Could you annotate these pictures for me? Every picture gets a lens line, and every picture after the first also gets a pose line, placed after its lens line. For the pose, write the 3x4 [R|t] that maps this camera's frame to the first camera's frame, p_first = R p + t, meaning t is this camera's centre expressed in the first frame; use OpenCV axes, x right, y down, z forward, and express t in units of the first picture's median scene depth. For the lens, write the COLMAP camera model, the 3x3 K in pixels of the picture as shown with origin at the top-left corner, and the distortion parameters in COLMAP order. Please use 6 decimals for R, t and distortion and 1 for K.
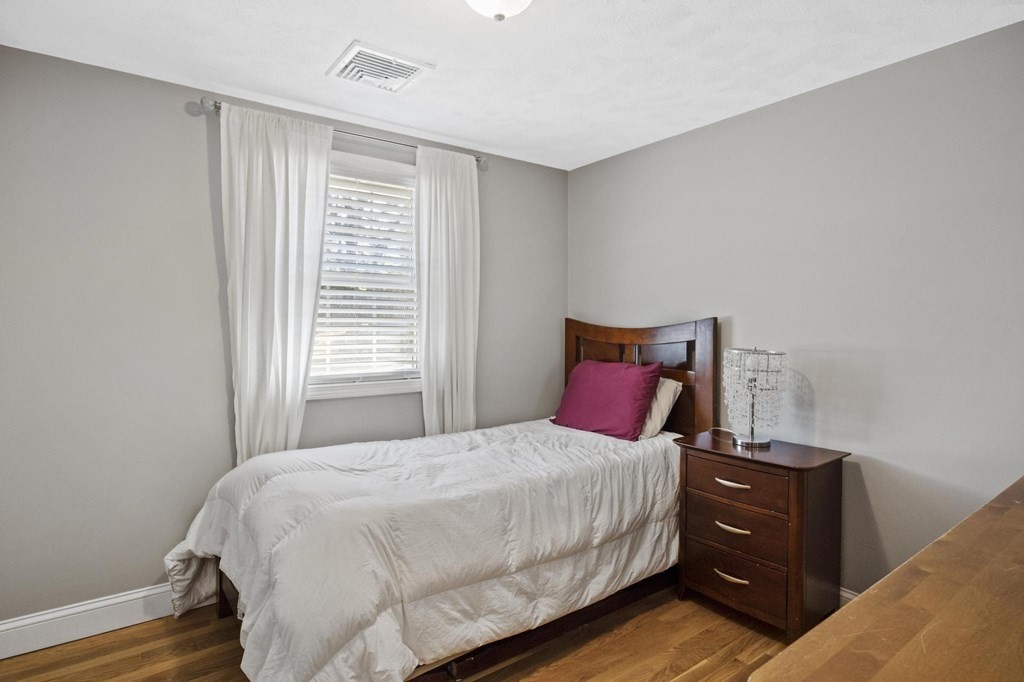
lens RADIAL K [[534.8, 0, 510.0], [0, 534.8, 336.5], [0, 0, 1]] dist [-0.019482, 0.002316]
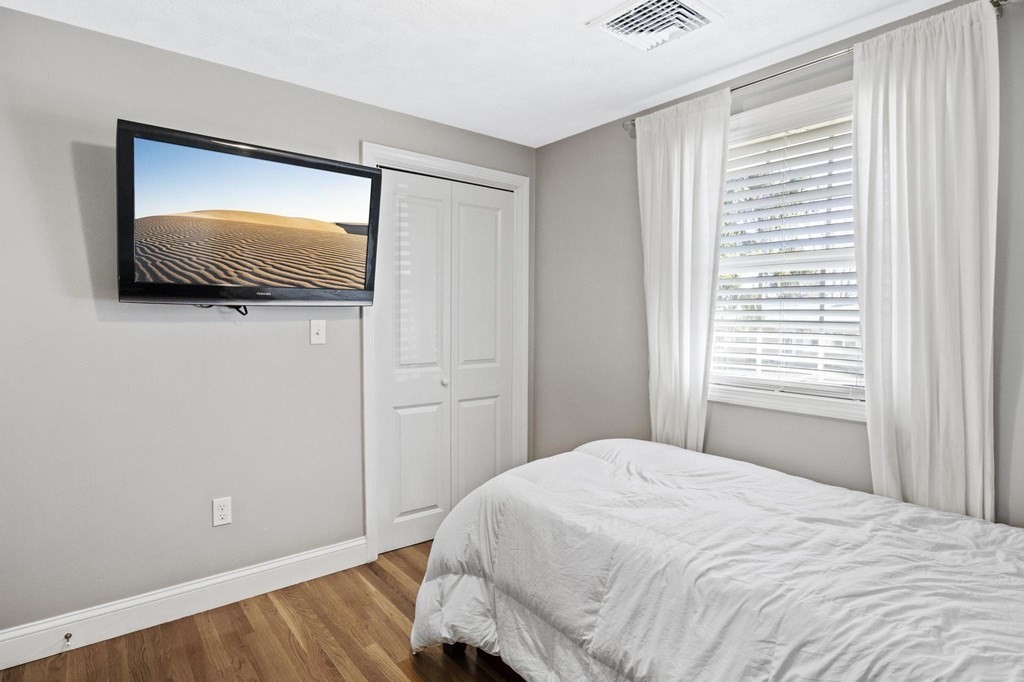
lens RADIAL K [[534.8, 0, 510.4], [0, 534.8, 341.7], [0, 0, 1]] dist [-0.019482, 0.002316]
pose [[0.049595, 0.048996, -0.997567, 0.522354], [-0.028753, 0.998452, 0.047610, -0.016174], [0.998355, 0.026322, 0.050927, 0.615528]]
